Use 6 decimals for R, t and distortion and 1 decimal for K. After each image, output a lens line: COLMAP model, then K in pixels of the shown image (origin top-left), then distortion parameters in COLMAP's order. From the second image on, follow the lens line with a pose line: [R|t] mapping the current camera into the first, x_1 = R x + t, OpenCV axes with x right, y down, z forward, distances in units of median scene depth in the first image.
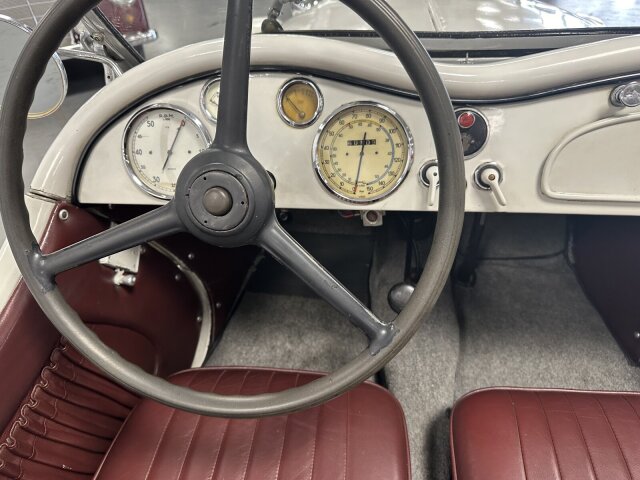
lens RADIAL K [[443.8, 0, 325.3], [0, 443.8, 237.2], [0, 0, 1]] dist [0.029597, -0.056659]
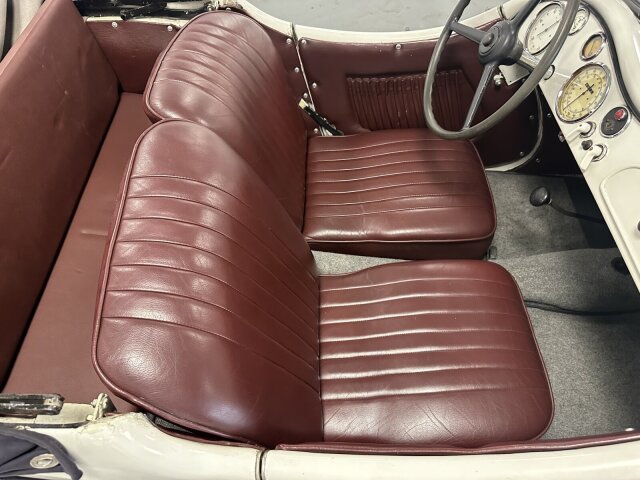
lens RADIAL K [[443.8, 0, 321.3], [0, 443.8, 243.1], [0, 0, 1]] dist [0.029597, -0.056659]
pose [[0.116061, 0.824586, -0.553704, 1.317352], [-0.609278, 0.499370, 0.615962, -0.329752], [0.784417, 0.265870, 0.560360, -0.518655]]
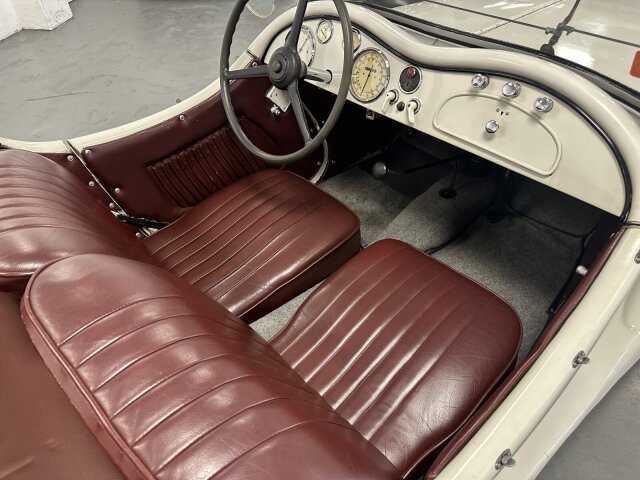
lens RADIAL K [[443.8, 0, 320.0], [0, 443.8, 239.1], [0, 0, 1]] dist [0.029597, -0.056659]
pose [[0.765478, 0.455199, -0.454793, 1.130110], [-0.387798, 0.890368, 0.238446, 0.068878], [0.513474, -0.006157, 0.858083, -0.793254]]
